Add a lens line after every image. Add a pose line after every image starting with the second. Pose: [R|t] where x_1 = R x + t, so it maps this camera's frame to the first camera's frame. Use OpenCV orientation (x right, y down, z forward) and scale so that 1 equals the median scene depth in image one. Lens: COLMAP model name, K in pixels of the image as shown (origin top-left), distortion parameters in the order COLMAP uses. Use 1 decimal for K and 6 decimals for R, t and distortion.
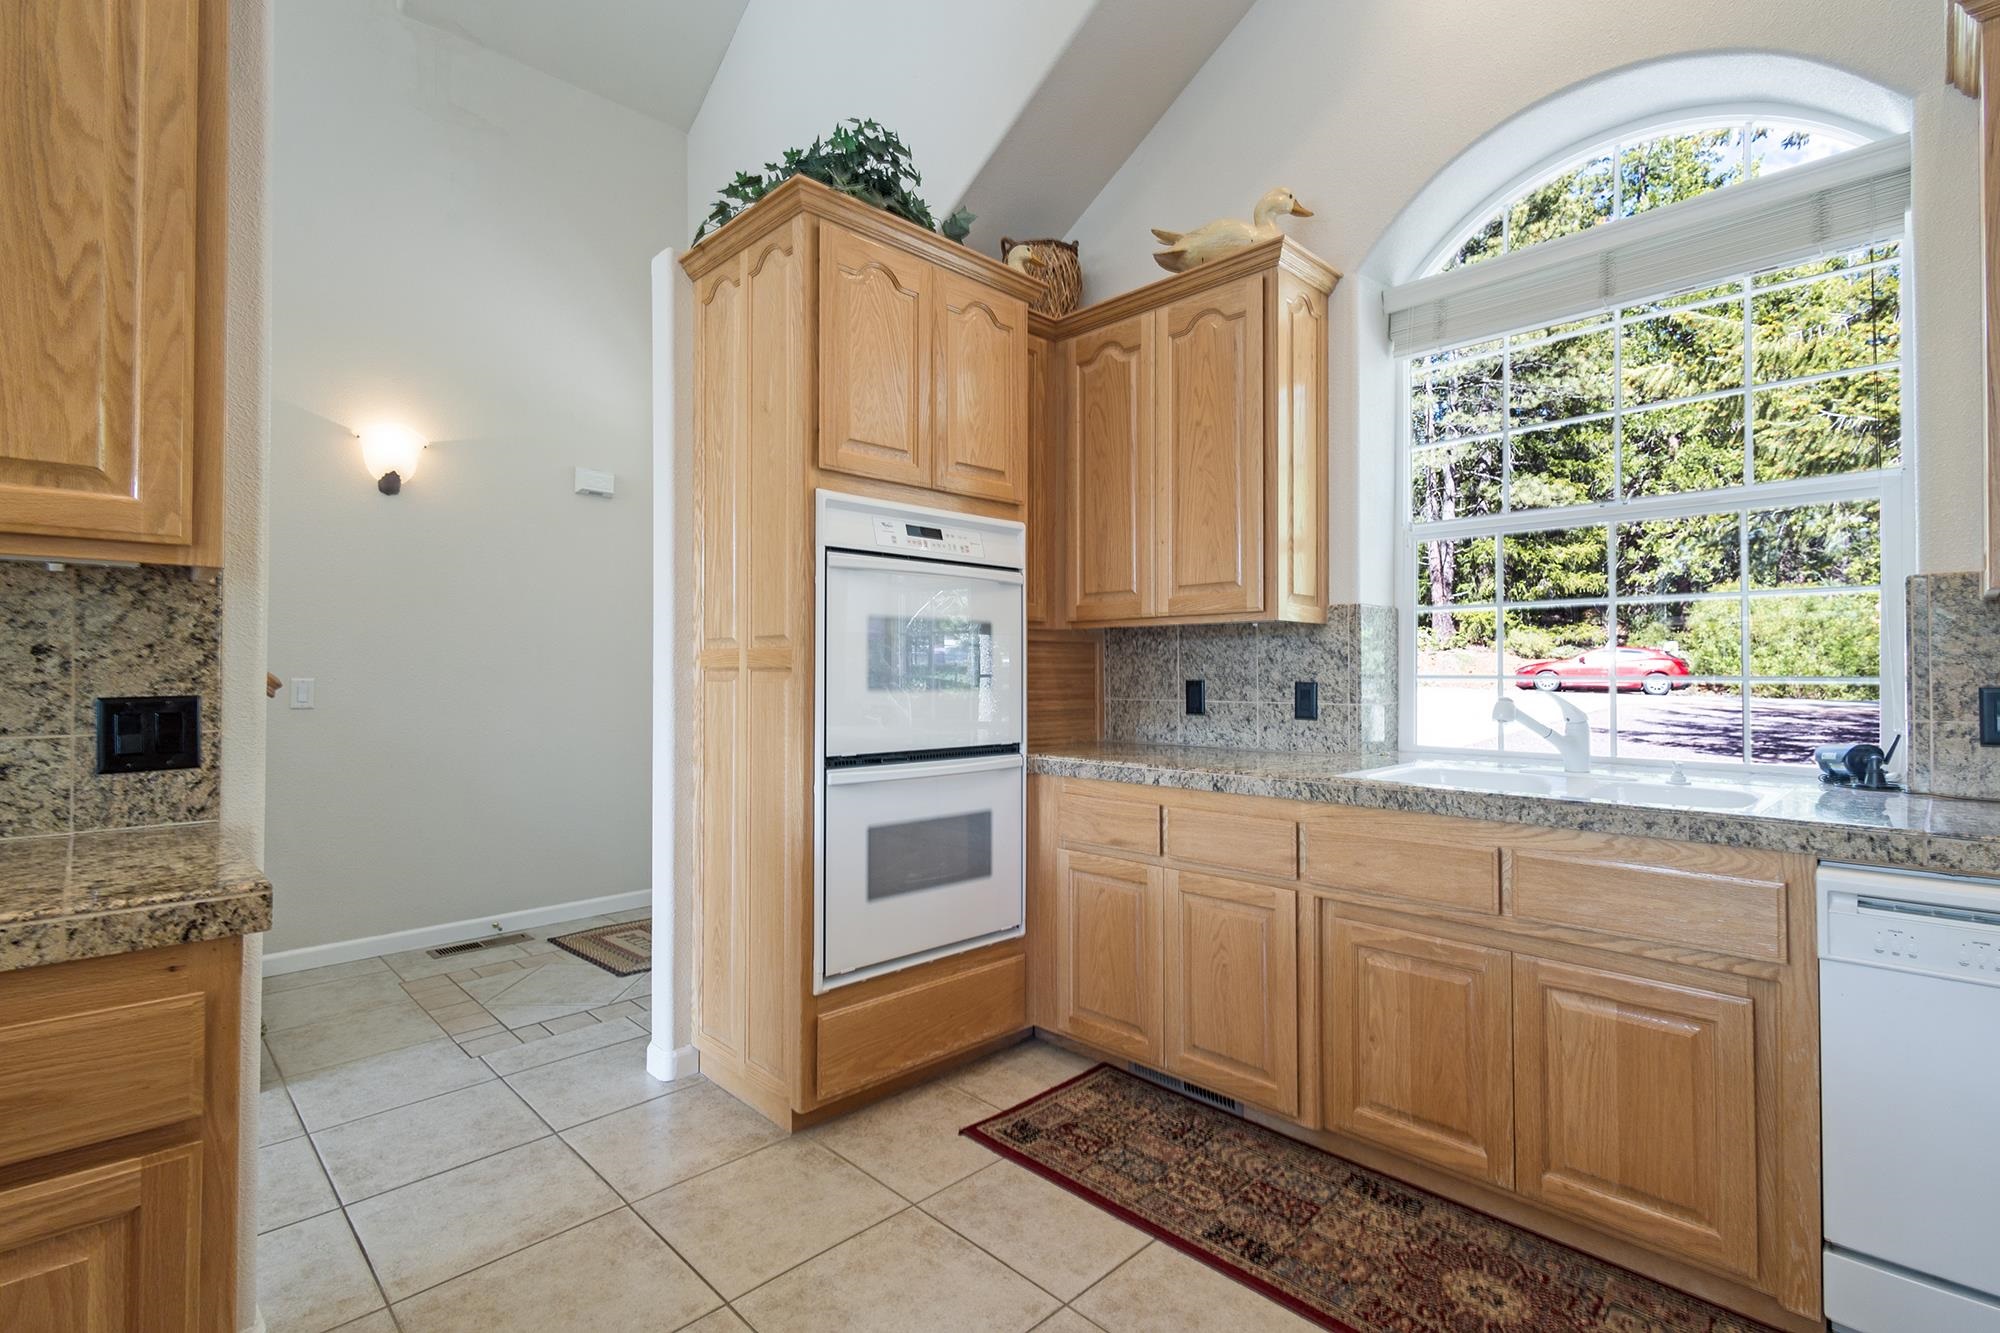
lens RADIAL K [[920.1, 0, 1000.0], [0, 920.1, 666.5], [0, 0, 1]] dist [-0.001040, -0.000476]
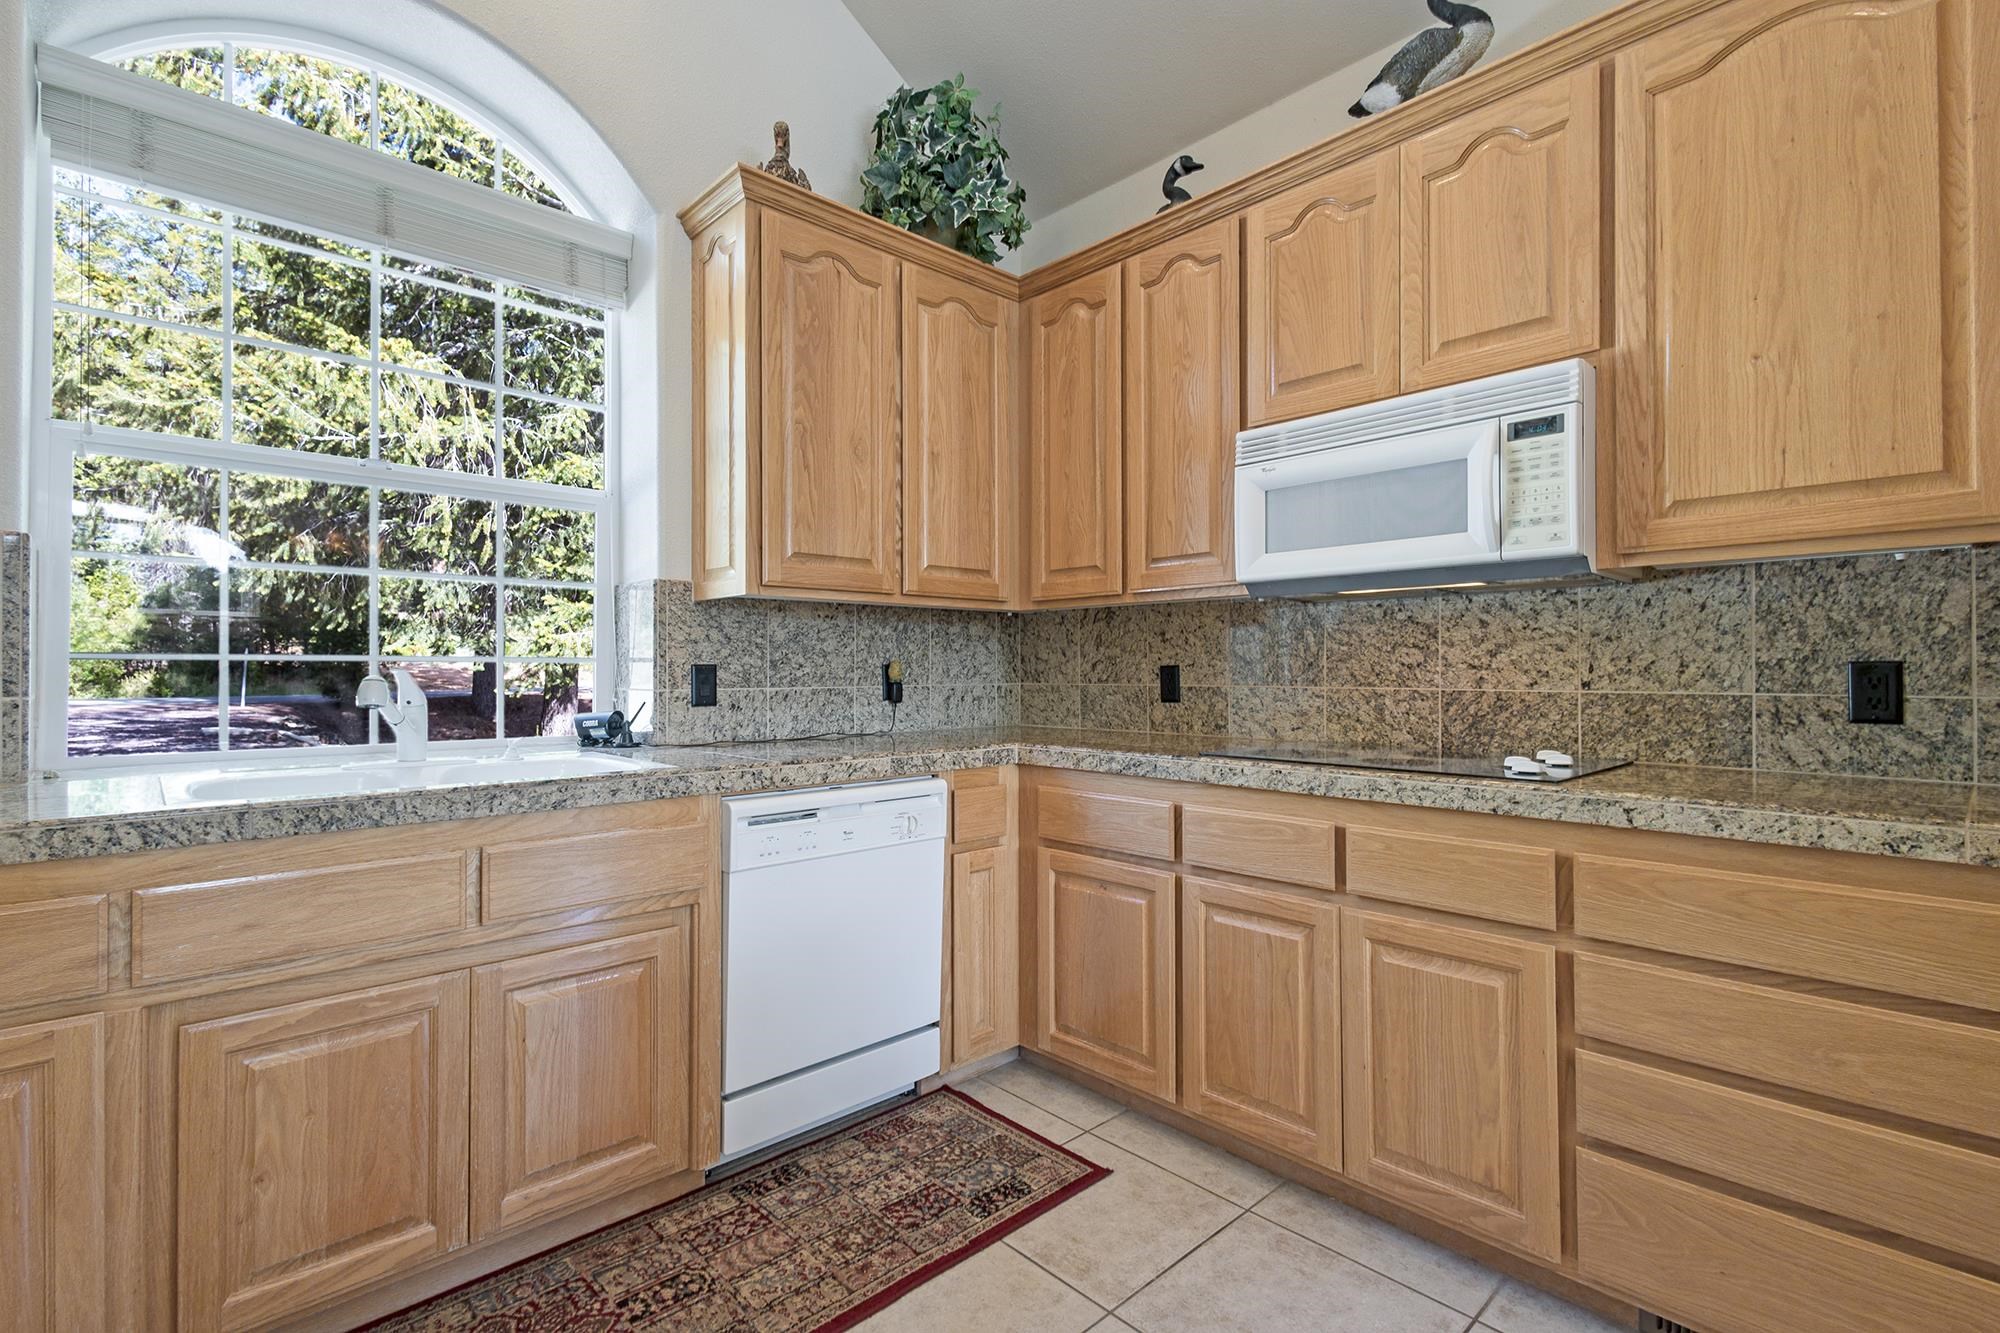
lens RADIAL K [[916.6, 0, 1000.0], [0, 916.6, 666.5], [0, 0, 1]] dist [0.015587, -0.000363]
pose [[0.015927, 0.003536, 0.999867, -0.311964], [-0.006807, 0.999971, -0.003428, 0.026599], [-0.999850, -0.006751, 0.015951, 0.499288]]
